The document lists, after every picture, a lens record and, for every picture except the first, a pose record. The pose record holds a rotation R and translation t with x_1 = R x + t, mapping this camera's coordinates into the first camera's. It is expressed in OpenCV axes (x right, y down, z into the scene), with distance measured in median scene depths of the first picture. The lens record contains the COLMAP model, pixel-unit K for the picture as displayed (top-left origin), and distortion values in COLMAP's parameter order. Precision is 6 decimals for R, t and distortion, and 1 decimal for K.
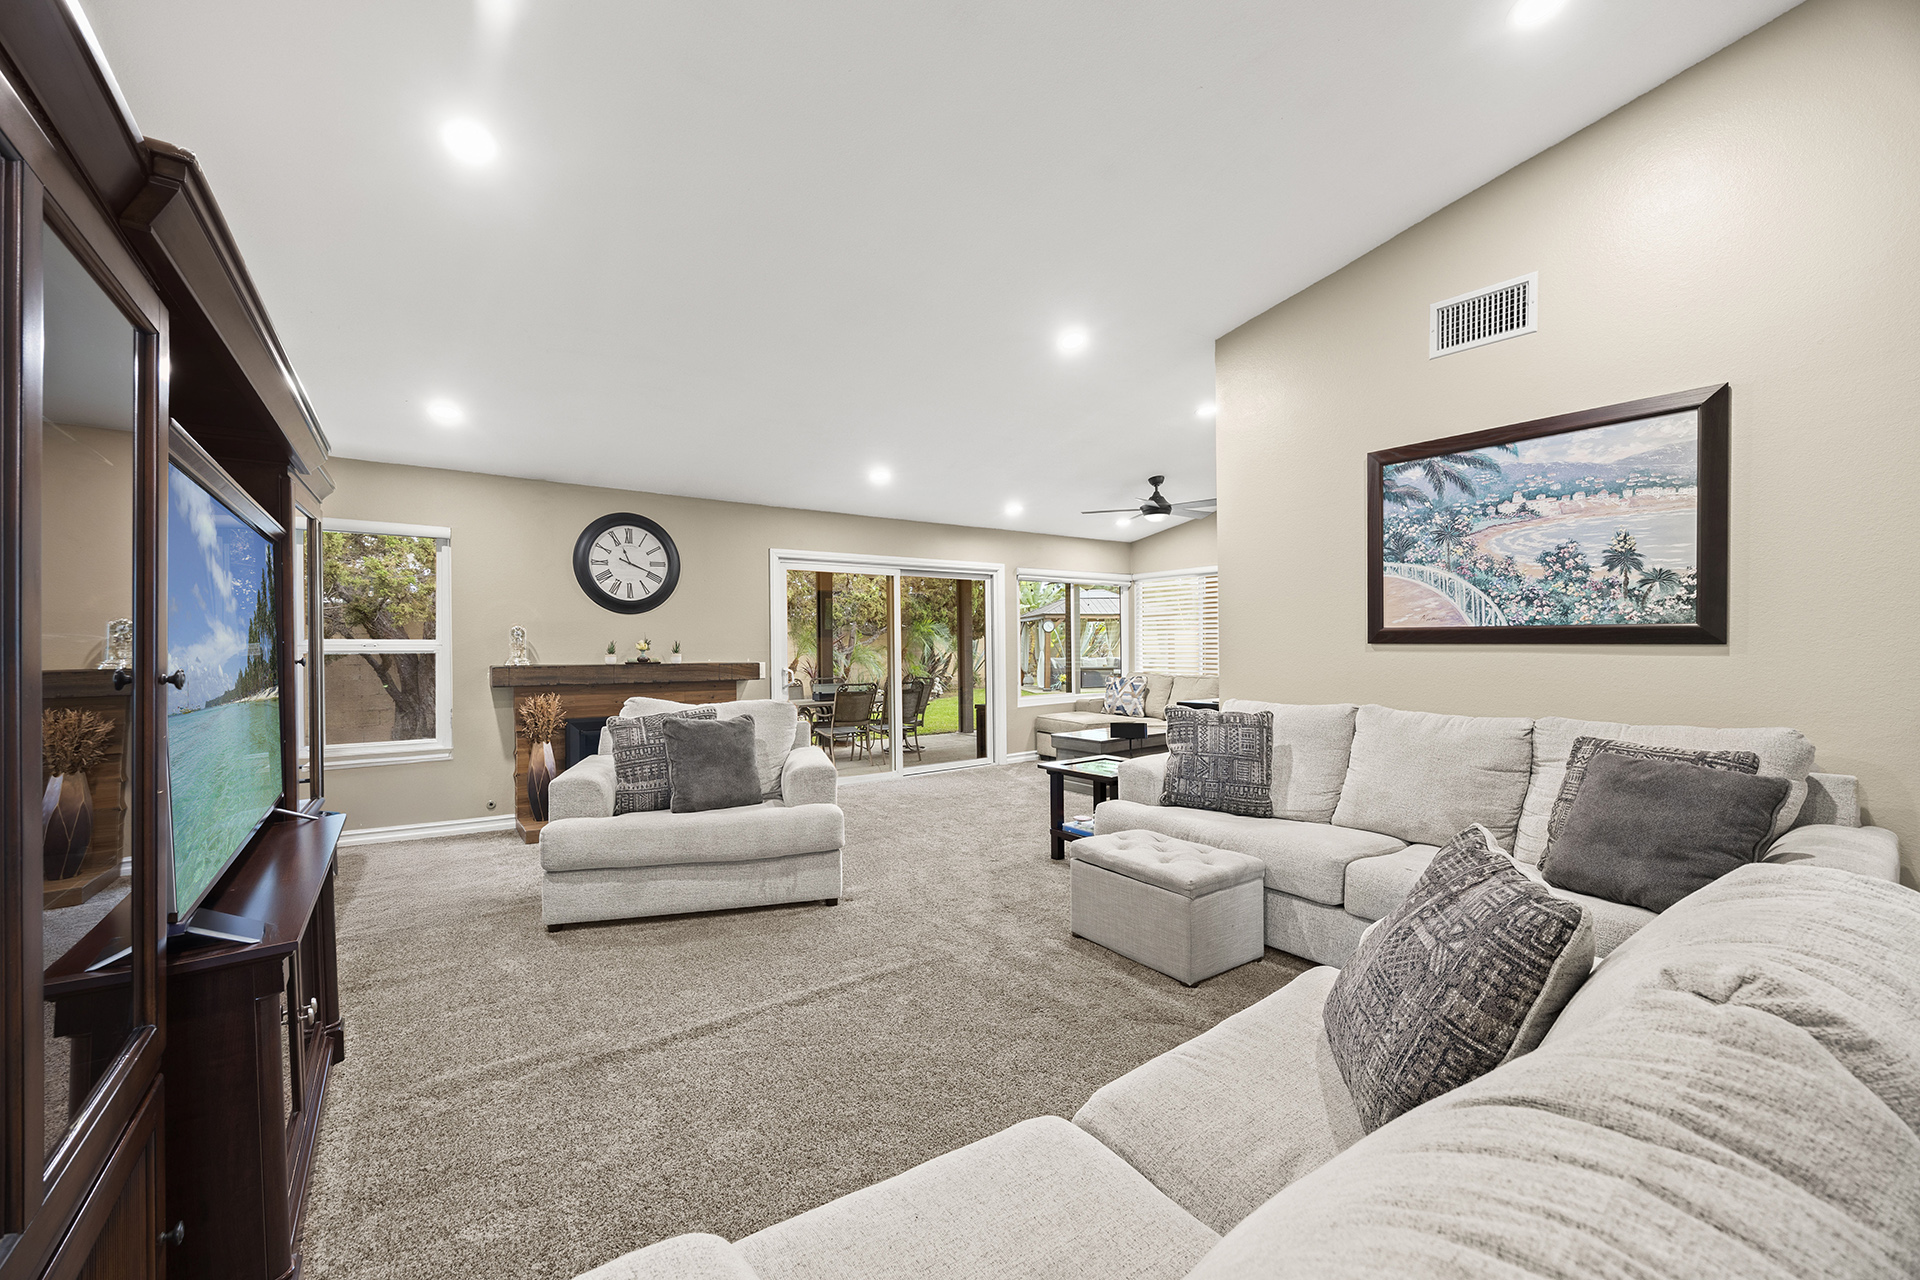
lens RADIAL K [[738.3, 0, 945.1], [0, 738.3, 644.2], [0, 0, 1]] dist [-0.000093, 0.000052]
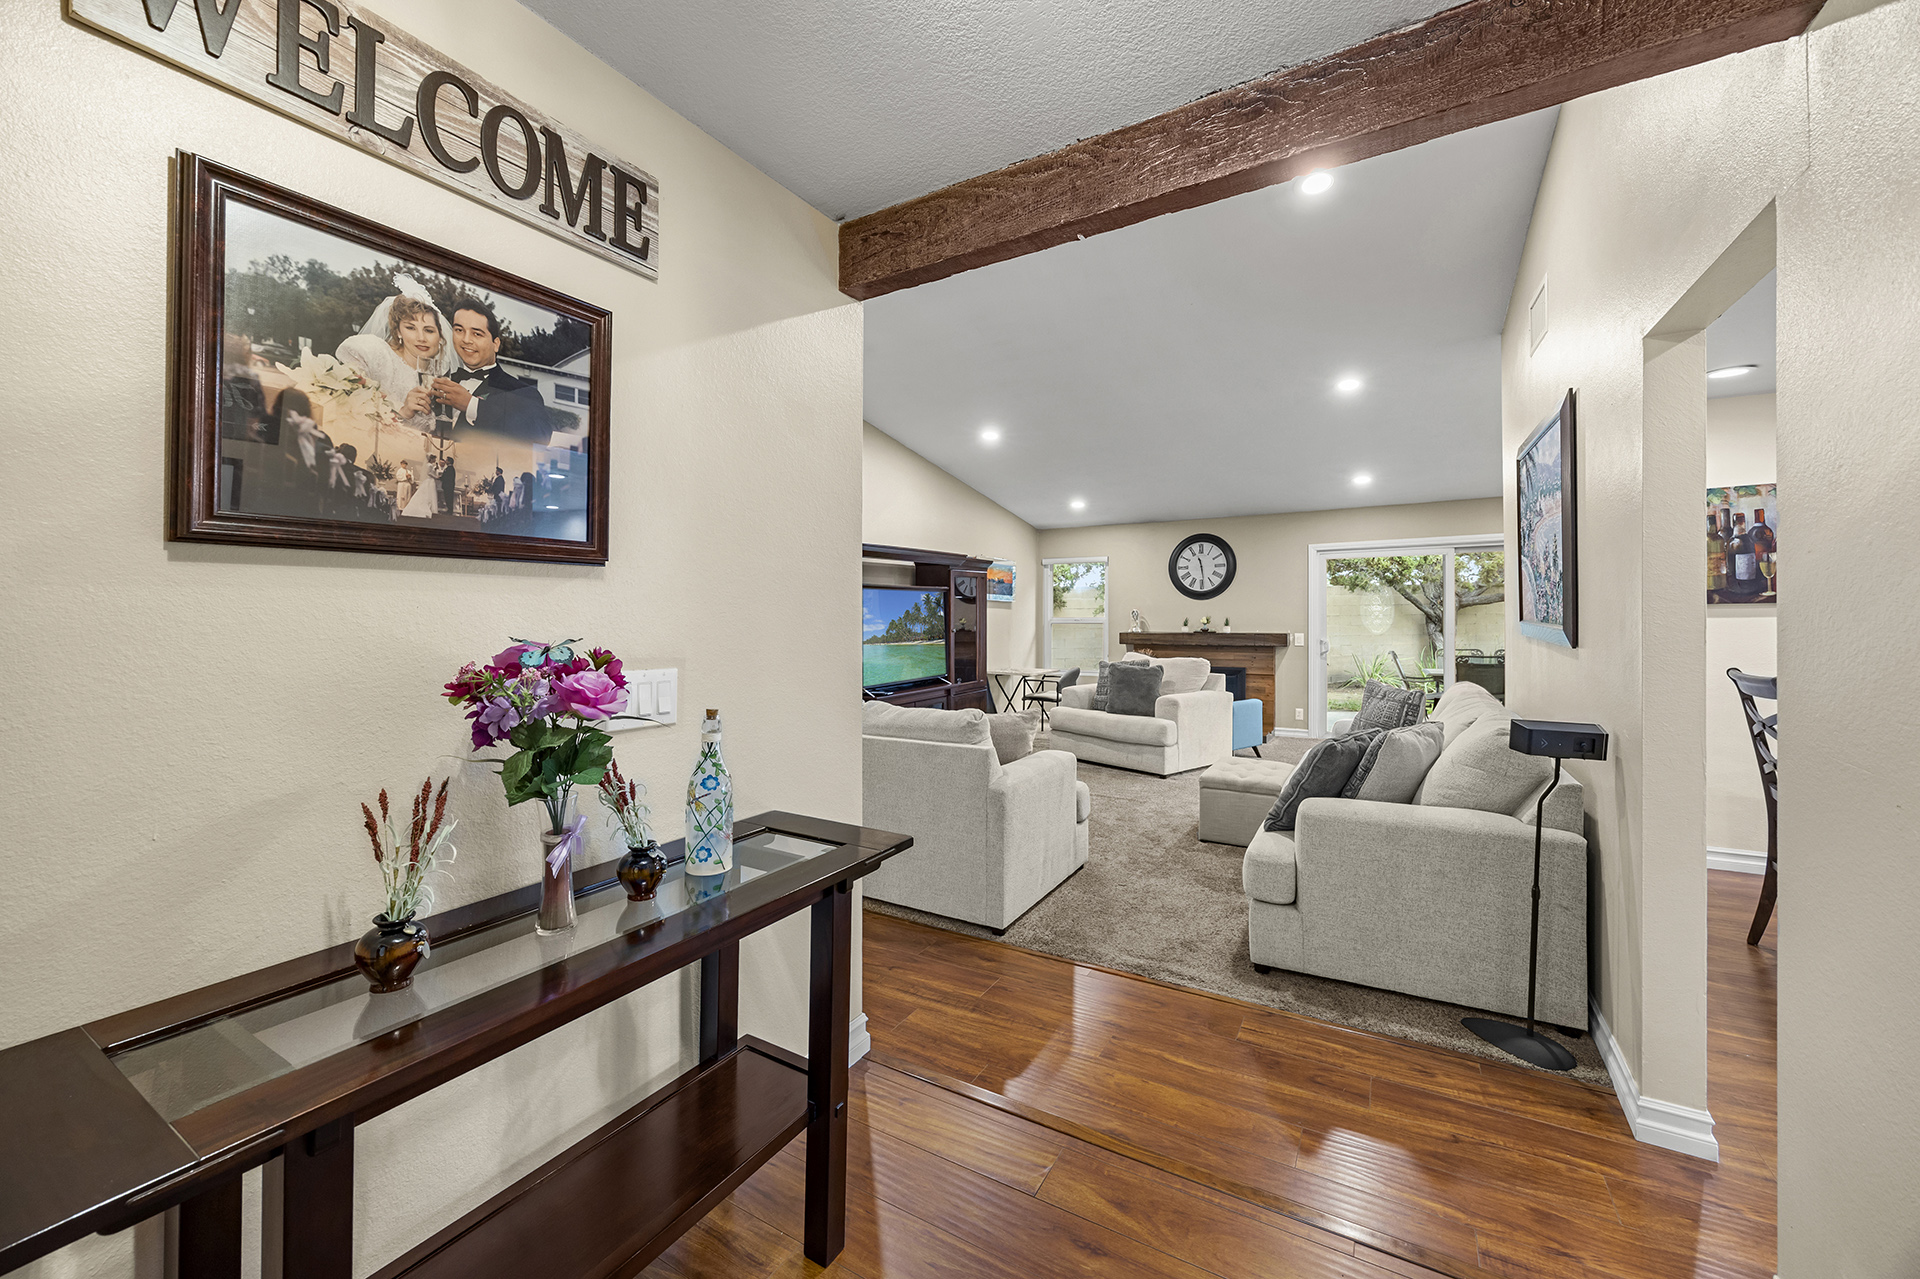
lens RADIAL K [[732.5, 0, 968.9], [0, 732.5, 634.3], [0, 0, 1]] dist [0.002680, 0.000292]
pose [[0.411676, 0.028002, -0.910900, 1.032391], [0.009266, 0.999348, 0.034909, -0.036752], [0.911283, -0.022812, 0.411148, -0.087940]]
